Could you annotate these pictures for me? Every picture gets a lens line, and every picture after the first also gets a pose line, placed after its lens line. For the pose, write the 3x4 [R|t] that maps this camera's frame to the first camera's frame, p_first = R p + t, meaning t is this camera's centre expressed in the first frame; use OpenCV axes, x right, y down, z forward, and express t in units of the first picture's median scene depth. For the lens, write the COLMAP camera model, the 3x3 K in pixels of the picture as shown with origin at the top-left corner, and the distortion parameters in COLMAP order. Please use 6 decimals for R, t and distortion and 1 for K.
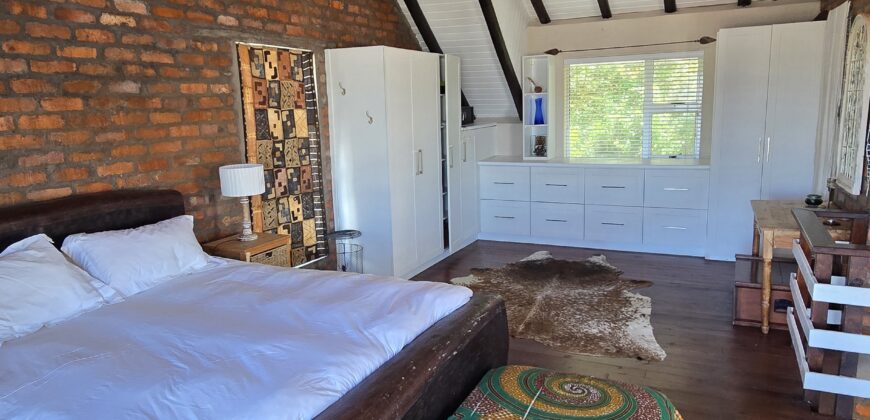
lens RADIAL K [[604.4, 0, 440.8], [0, 604.4, 211.0], [0, 0, 1]] dist [-0.006480, 0.008862]
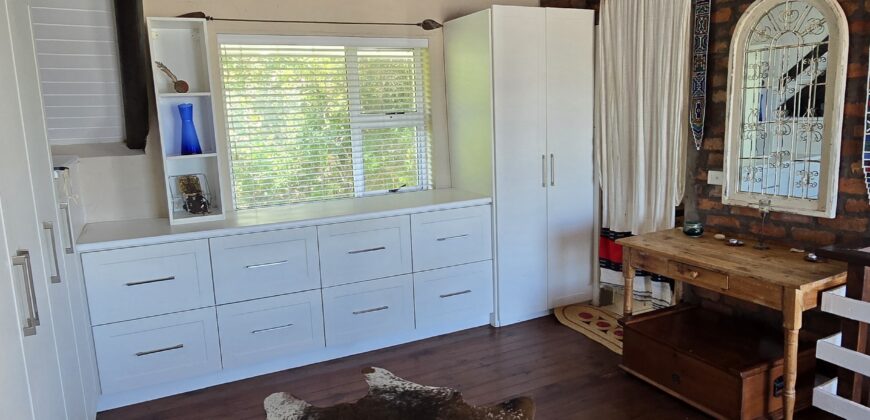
lens RADIAL K [[604.4, 0, 436.6], [0, 604.4, 203.7], [0, 0, 1]] dist [-0.006480, 0.008862]
pose [[0.575512, -0.116866, 0.809400, -0.155248], [0.155871, 0.987268, 0.031718, -0.094812], [-0.802802, 0.107908, 0.586400, 0.591444]]
